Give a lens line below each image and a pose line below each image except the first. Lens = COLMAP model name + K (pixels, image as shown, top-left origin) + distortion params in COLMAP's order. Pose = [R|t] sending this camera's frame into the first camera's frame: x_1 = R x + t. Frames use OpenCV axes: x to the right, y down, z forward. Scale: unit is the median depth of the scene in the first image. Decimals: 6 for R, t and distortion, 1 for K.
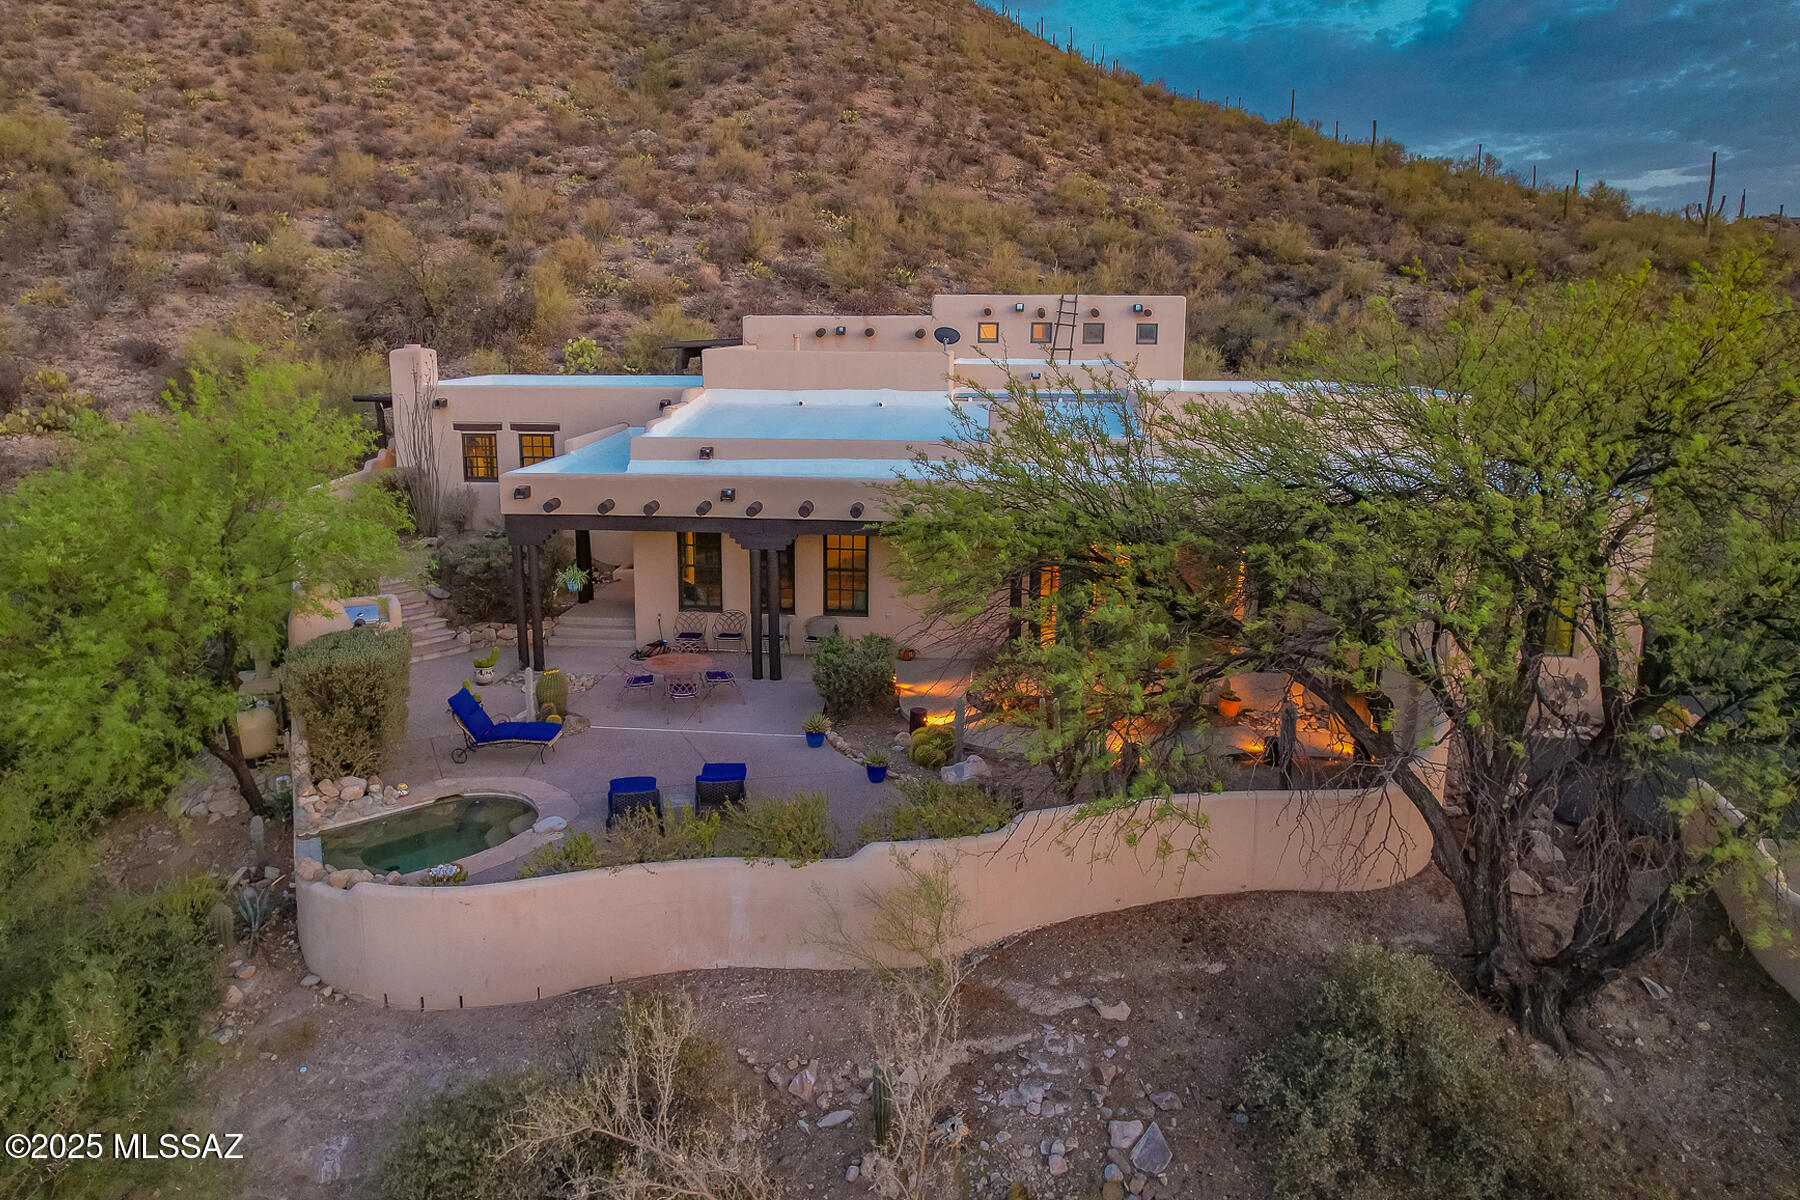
lens RADIAL K [[1151.9, 0, 900.0], [0, 1151.9, 600.0], [0, 0, 1]] dist [-0.069300, 0.064351]
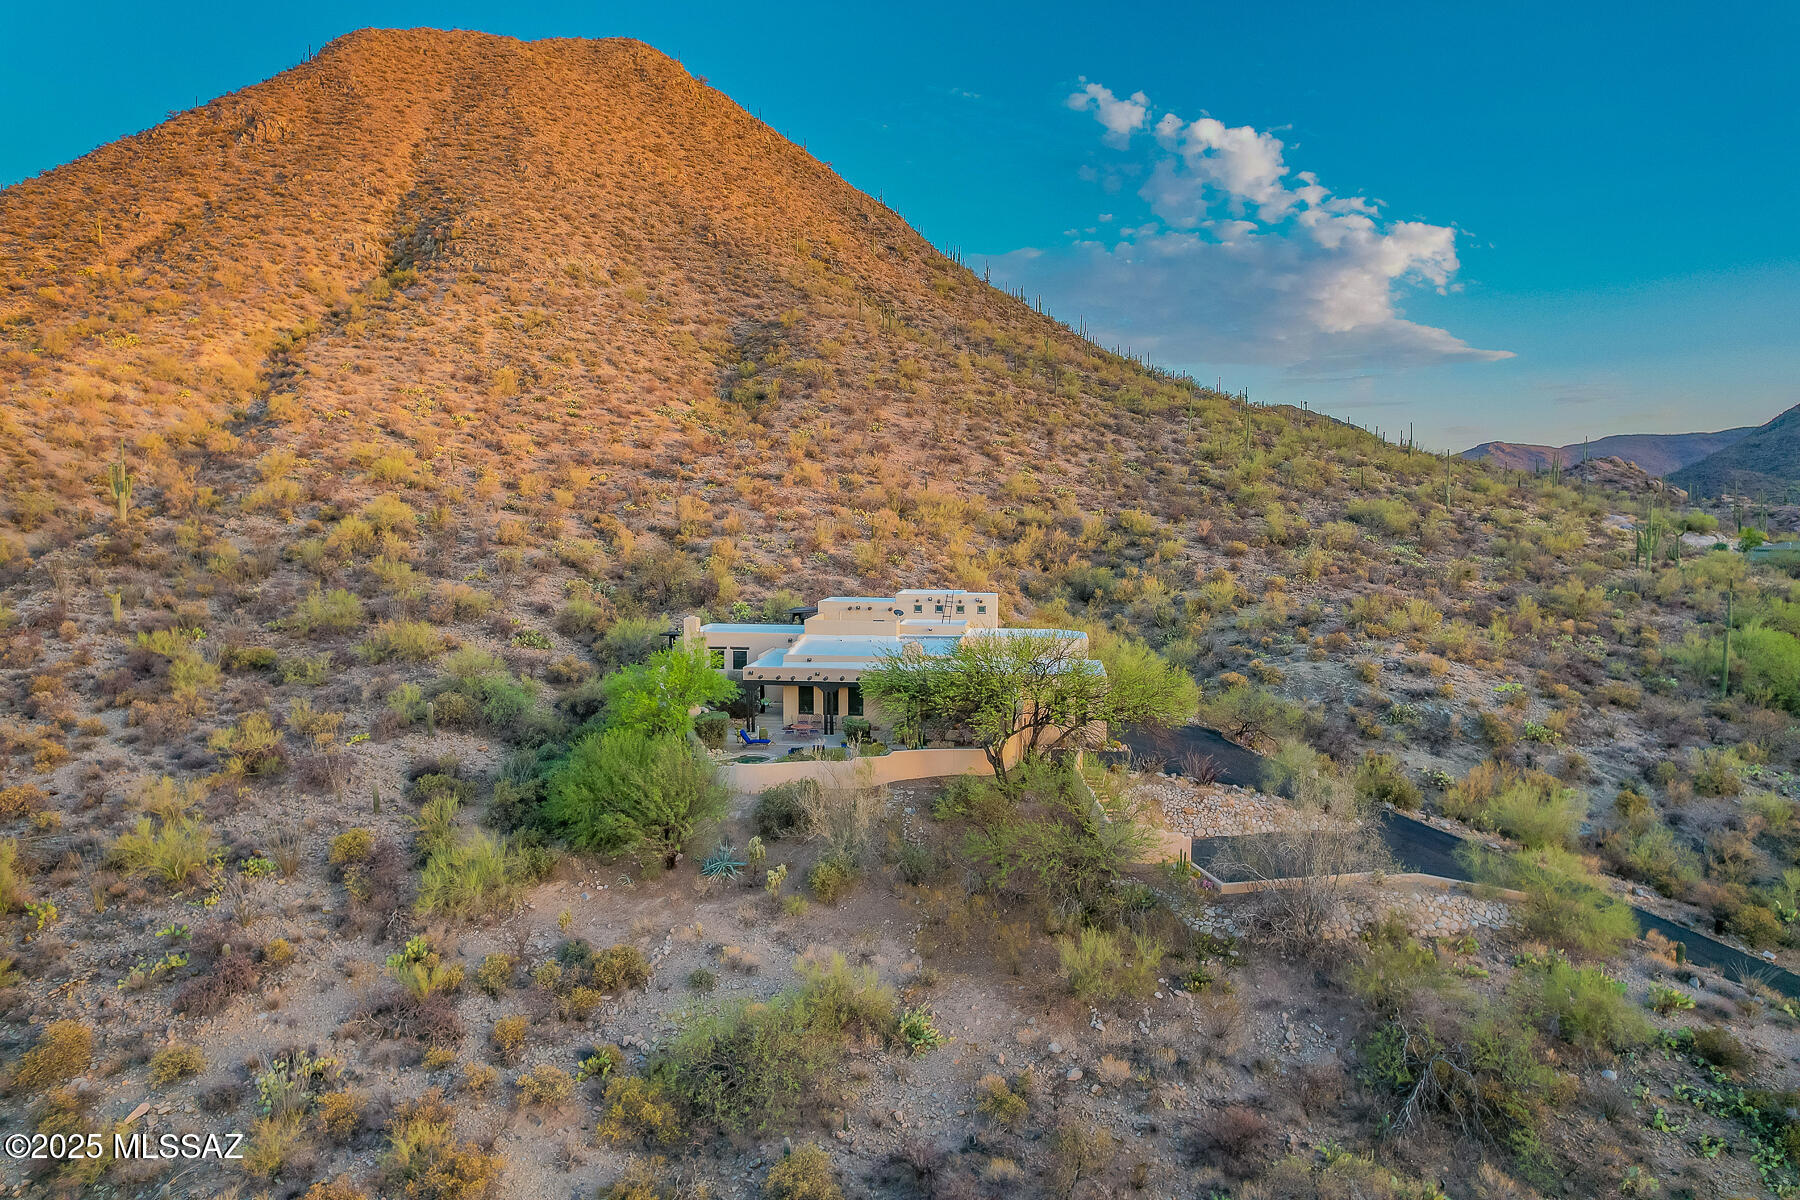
lens RADIAL K [[1151.9, 0, 900.0], [0, 1151.9, 600.0], [0, 0, 1]] dist [-0.069300, 0.064351]
pose [[0.999343, 0.000706, -0.036239, 0.047662], [-0.006446, 0.987333, -0.158530, 0.051638], [0.035668, 0.158659, 0.986689, -0.534097]]
